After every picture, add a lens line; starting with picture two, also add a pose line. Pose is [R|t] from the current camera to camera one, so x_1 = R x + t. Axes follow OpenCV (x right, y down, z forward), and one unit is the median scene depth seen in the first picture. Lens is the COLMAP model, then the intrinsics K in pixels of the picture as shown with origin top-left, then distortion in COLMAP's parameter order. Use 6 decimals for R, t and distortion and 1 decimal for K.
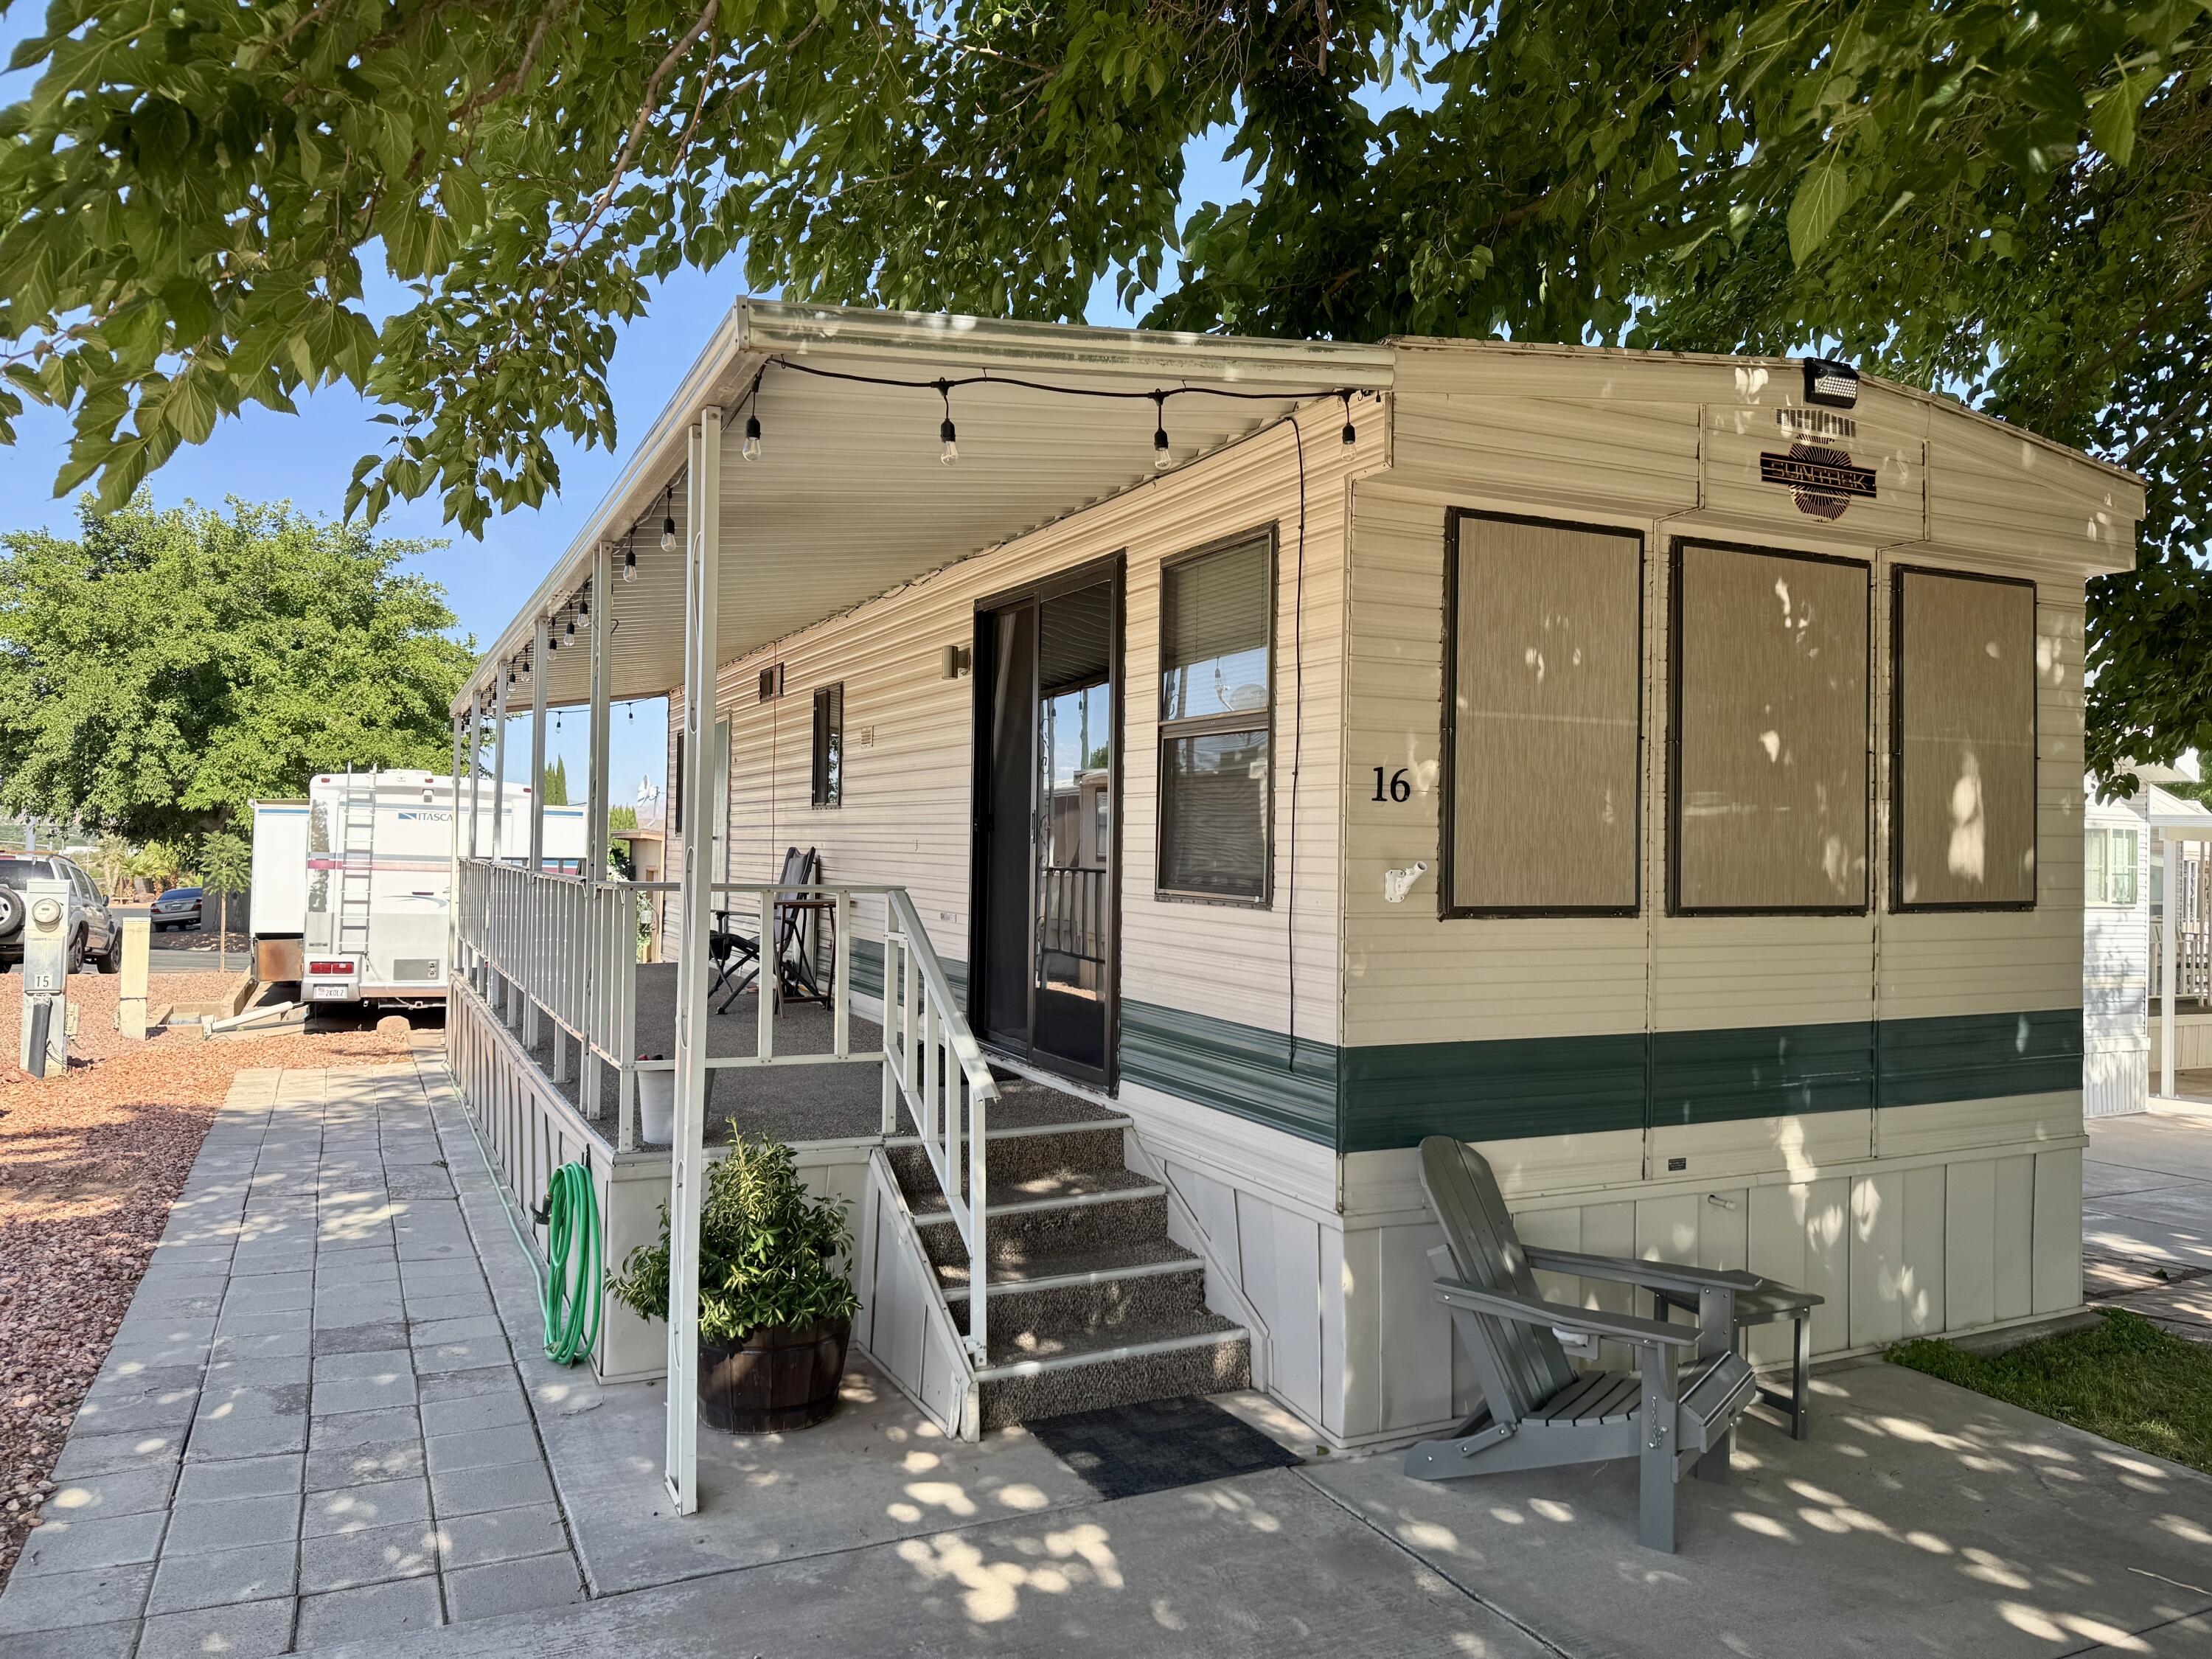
lens RADIAL K [[1510.4, 0, 1045.9], [0, 1510.4, 817.2], [0, 0, 1]] dist [0.035468, -0.077185]
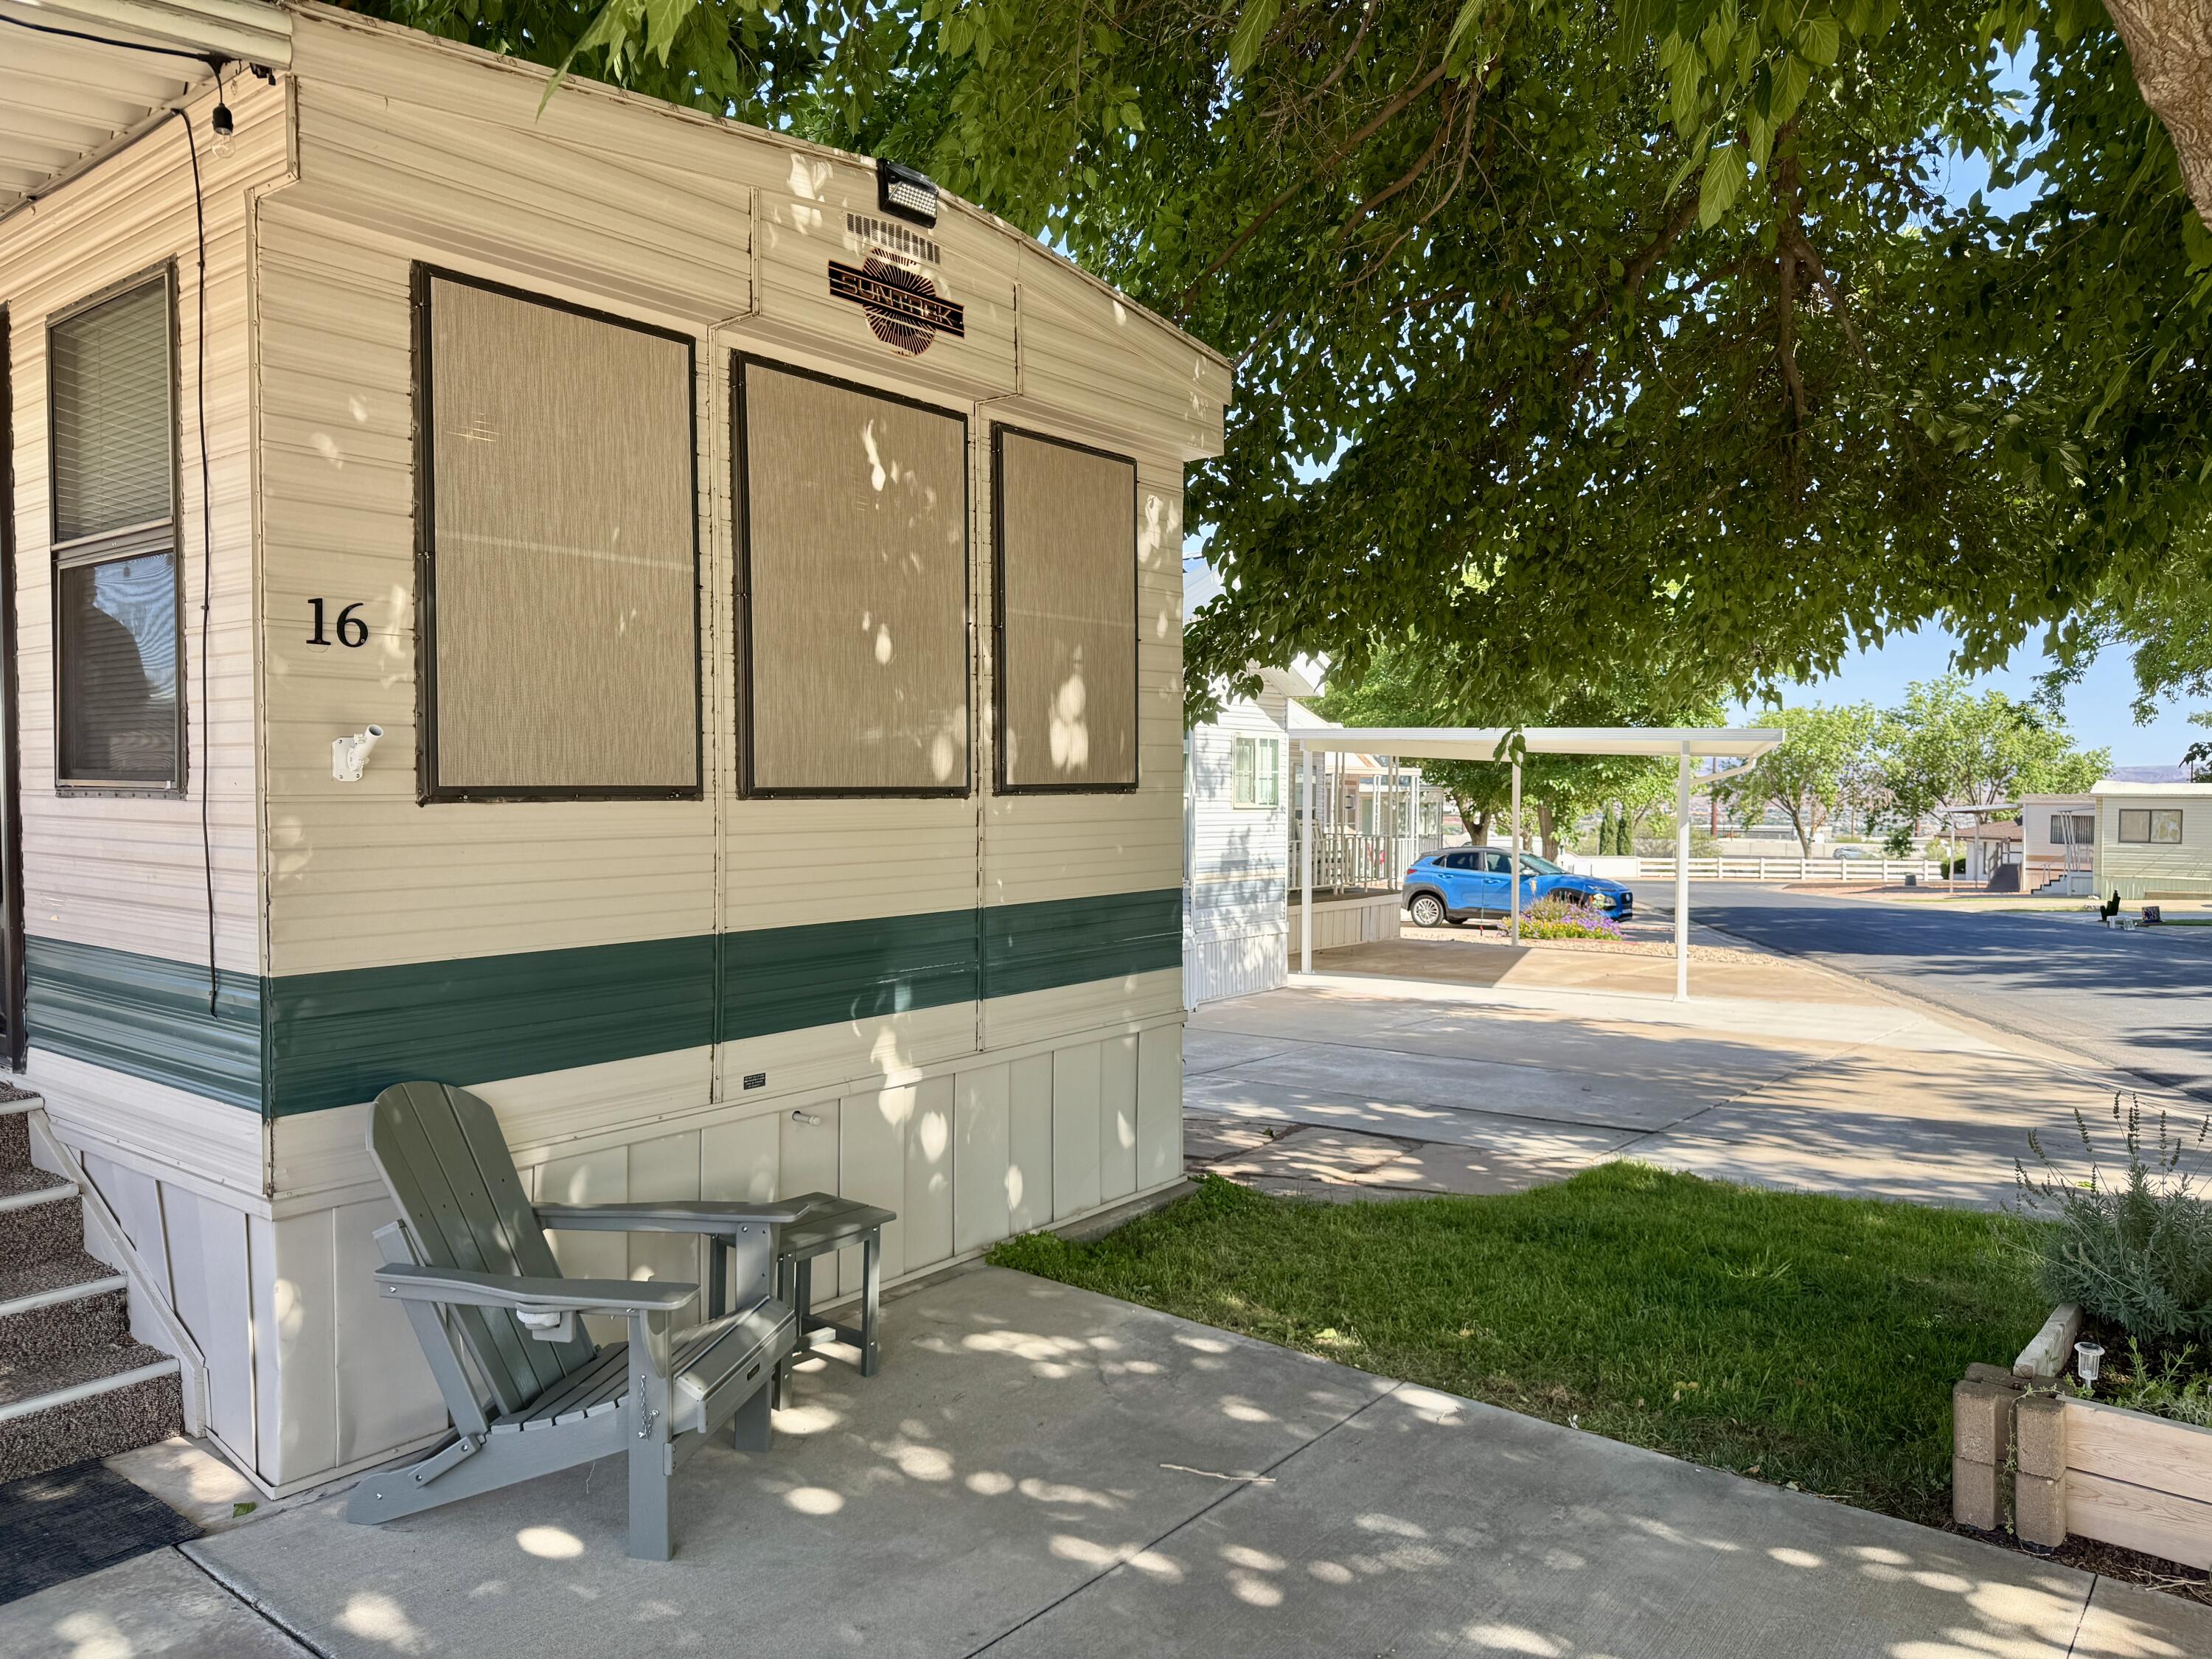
lens RADIAL K [[1514.0, 0, 1101.9], [0, 1514.0, 841.5], [0, 0, 1]] dist [0.043282, -0.100558]
pose [[0.884296, -0.033774, 0.465704, 0.190640], [0.006409, 0.998165, 0.060219, 0.039238], [-0.466883, -0.050267, 0.882889, 0.139996]]
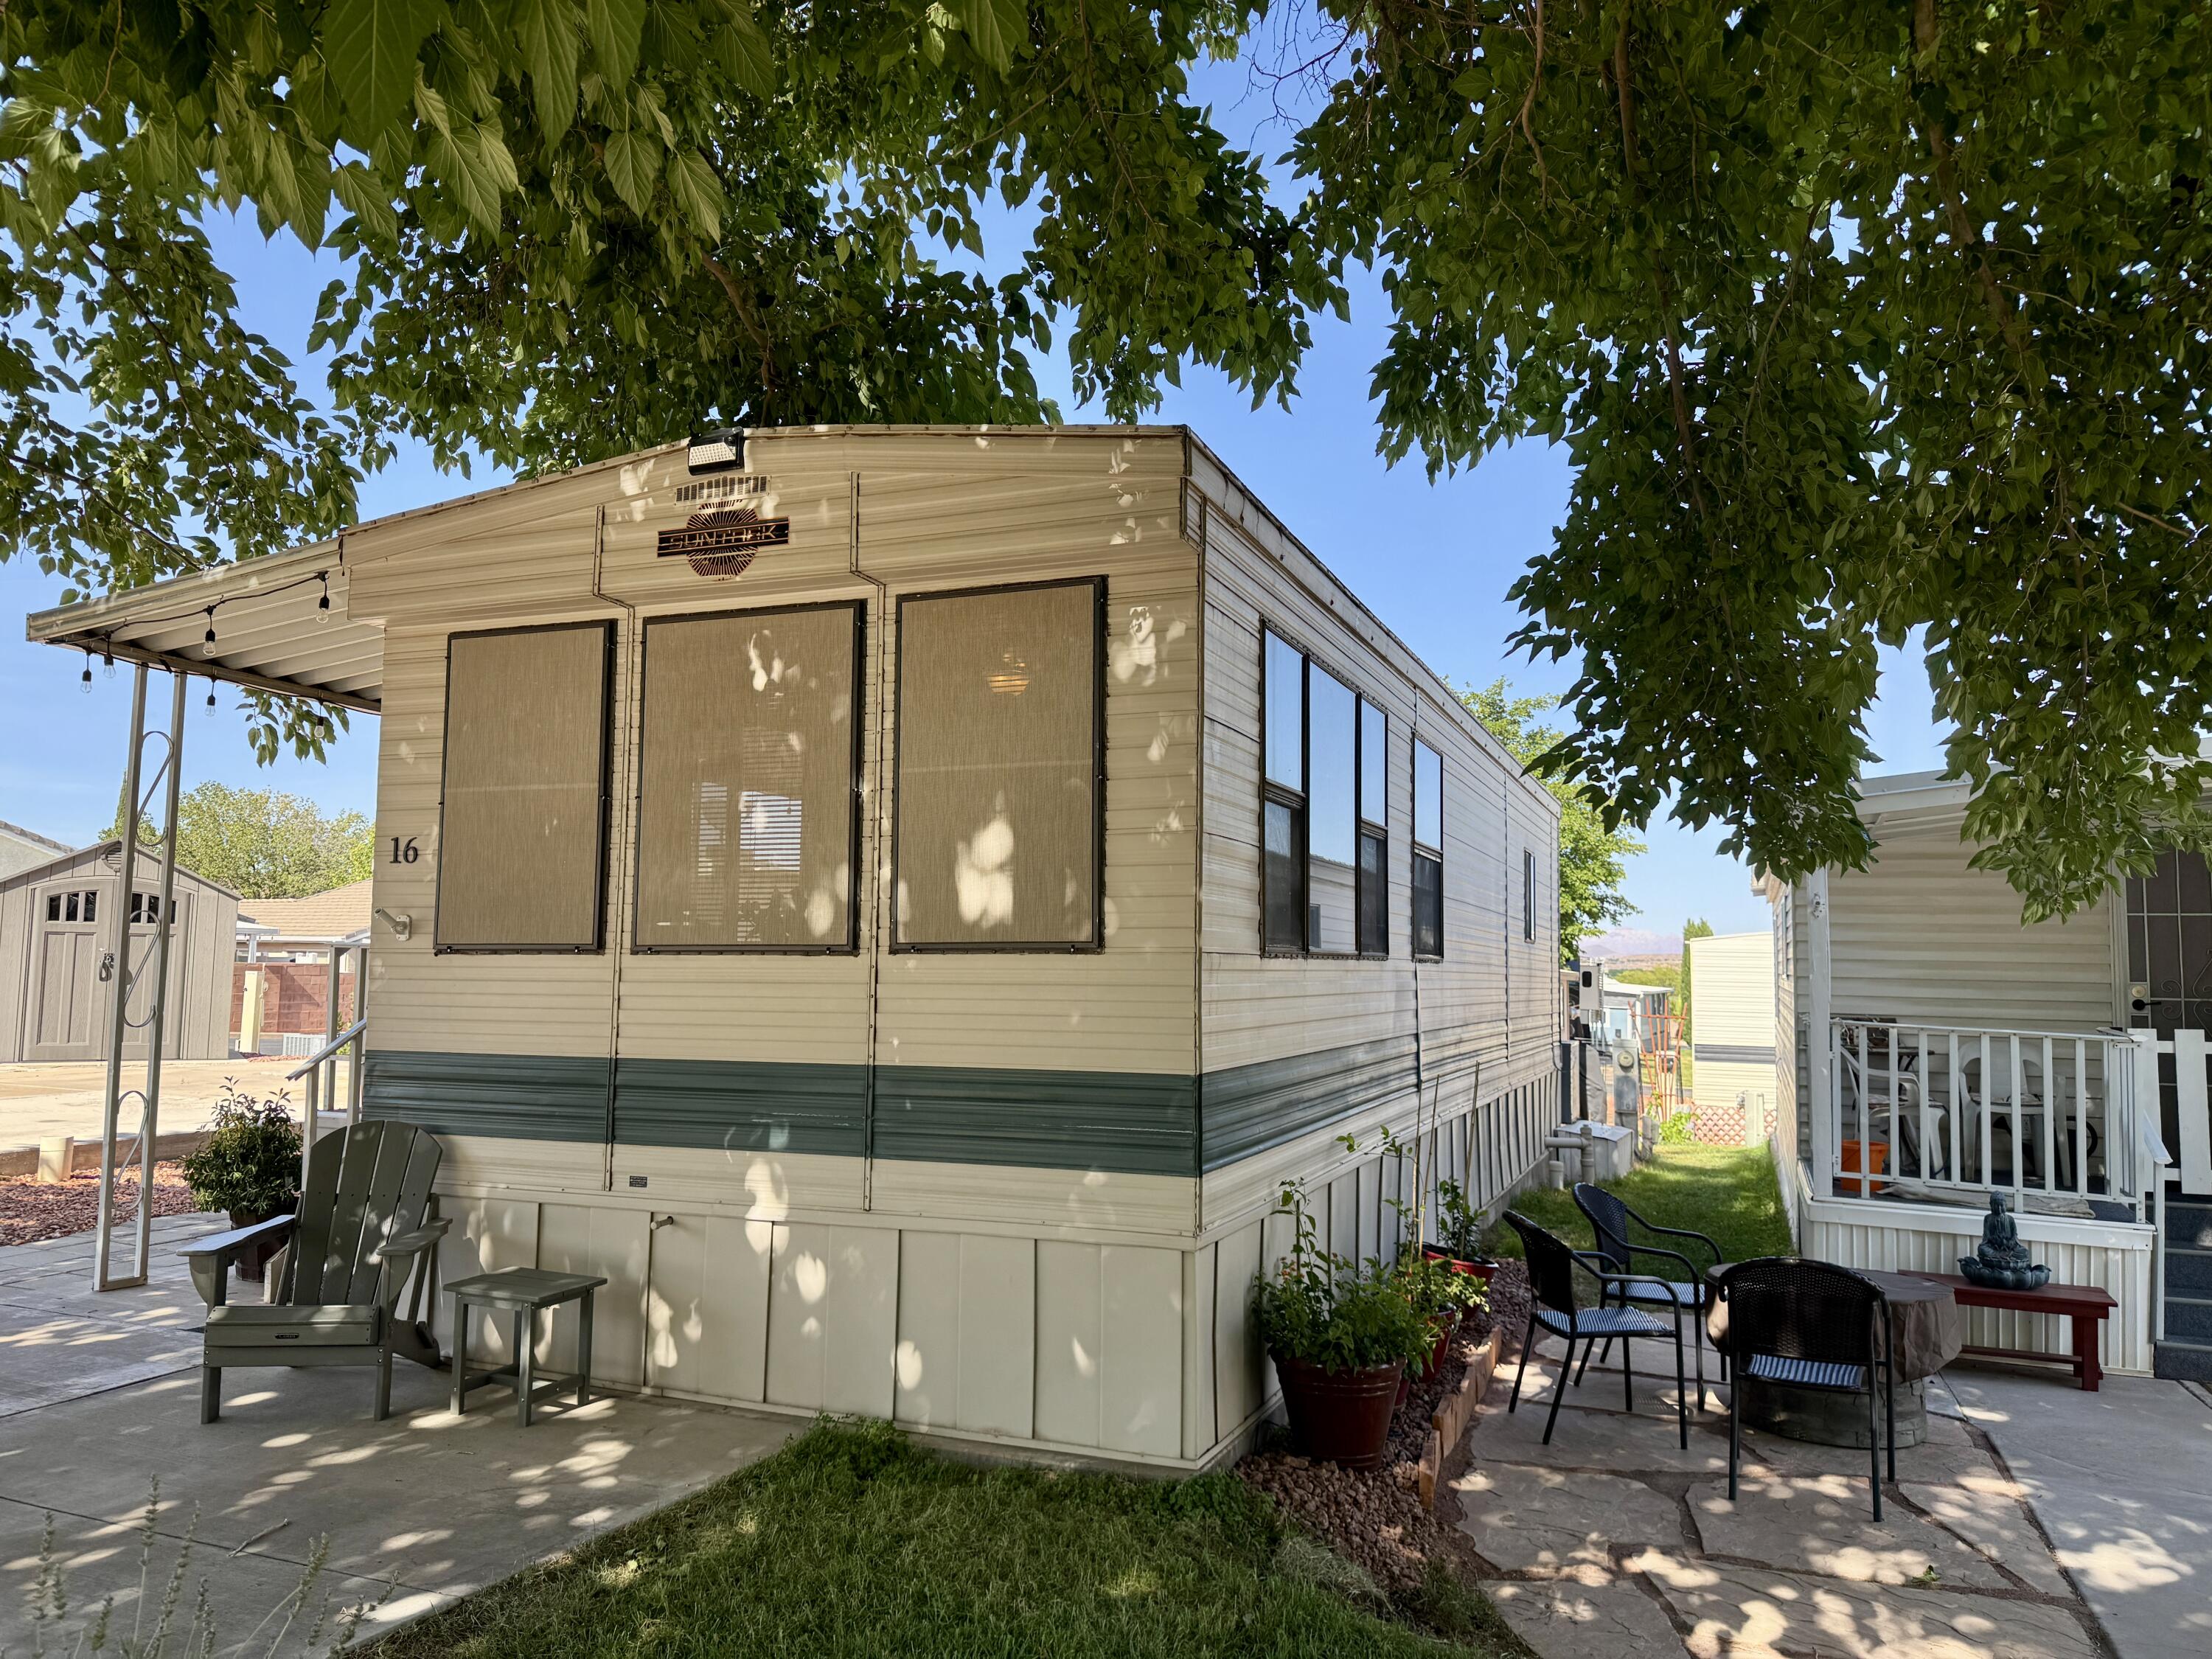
lens RADIAL K [[1561.2, 0, 1106.0], [0, 1561.2, 829.5], [0, 0, 1]] dist [0.040915, -0.043250]
pose [[0.686472, -0.074344, -0.723346, 1.505268], [0.010904, 0.995700, -0.091988, 0.085262], [0.727075, 0.055260, 0.684331, 0.459479]]
